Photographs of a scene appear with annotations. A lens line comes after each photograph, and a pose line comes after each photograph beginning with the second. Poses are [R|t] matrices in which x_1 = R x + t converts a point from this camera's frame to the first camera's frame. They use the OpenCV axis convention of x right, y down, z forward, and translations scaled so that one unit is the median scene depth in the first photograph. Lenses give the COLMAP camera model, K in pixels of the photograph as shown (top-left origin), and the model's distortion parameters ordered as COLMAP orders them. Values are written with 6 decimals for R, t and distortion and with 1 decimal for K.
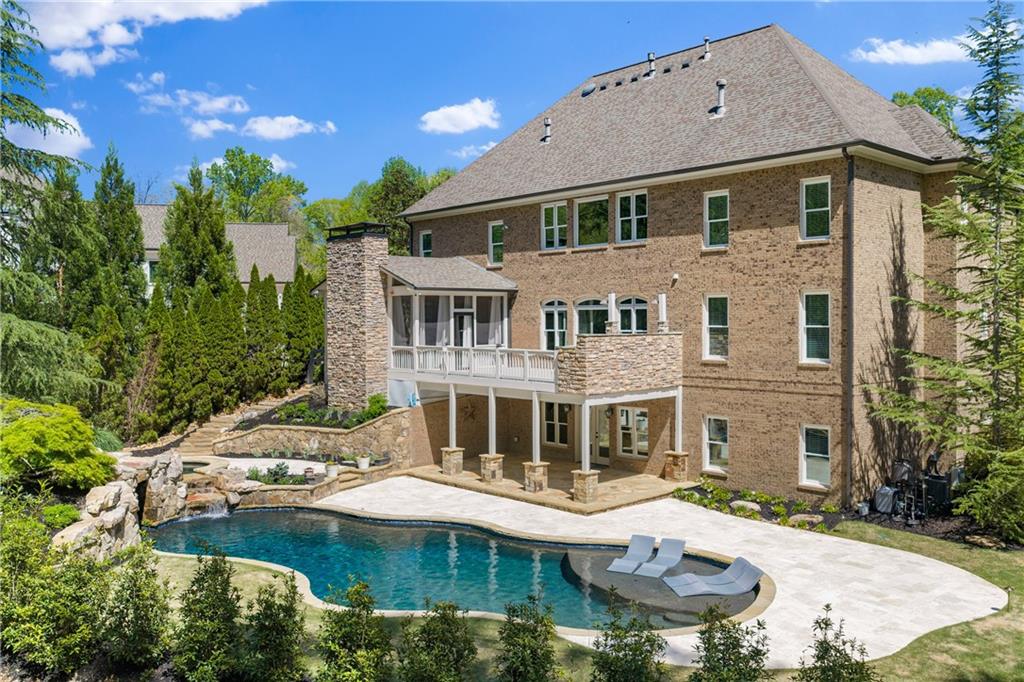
lens RADIAL K [[849.4, 0, 511.7], [0, 849.4, 343.6], [0, 0, 1]] dist [0.015662, -0.012599]
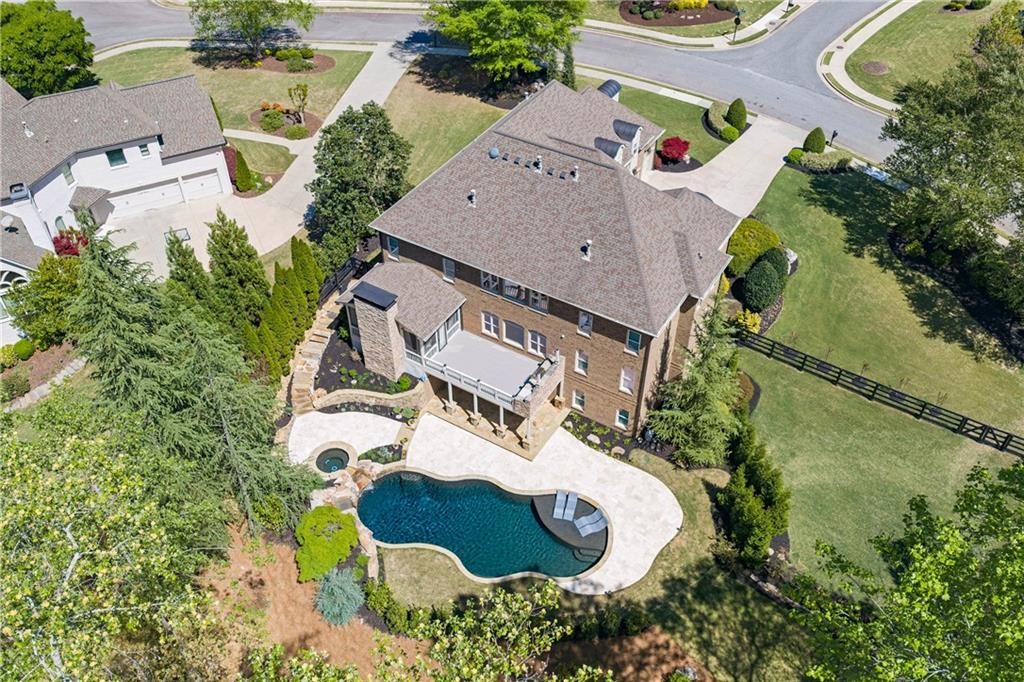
lens RADIAL K [[849.4, 0, 511.7], [0, 849.4, 343.6], [0, 0, 1]] dist [0.015662, -0.012599]
pose [[0.960688, -0.184443, 0.207505, -0.391440], [-0.000630, 0.745970, 0.665979, -1.608486], [-0.277628, -0.639929, 0.716529, -0.463609]]
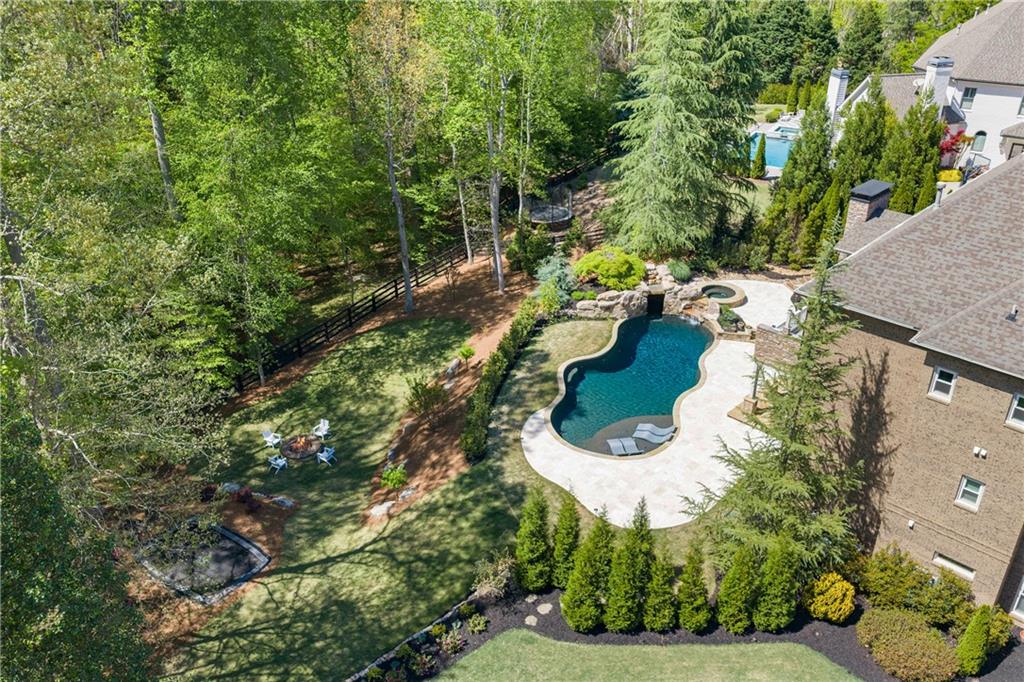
lens RADIAL K [[849.4, 0, 511.7], [0, 849.4, 343.6], [0, 0, 1]] dist [0.015662, -0.012599]
pose [[0.062294, 0.480002, -0.875053, 1.540965], [-0.036872, 0.877264, 0.478590, -0.764616], [0.997377, 0.002452, 0.072347, 0.419321]]
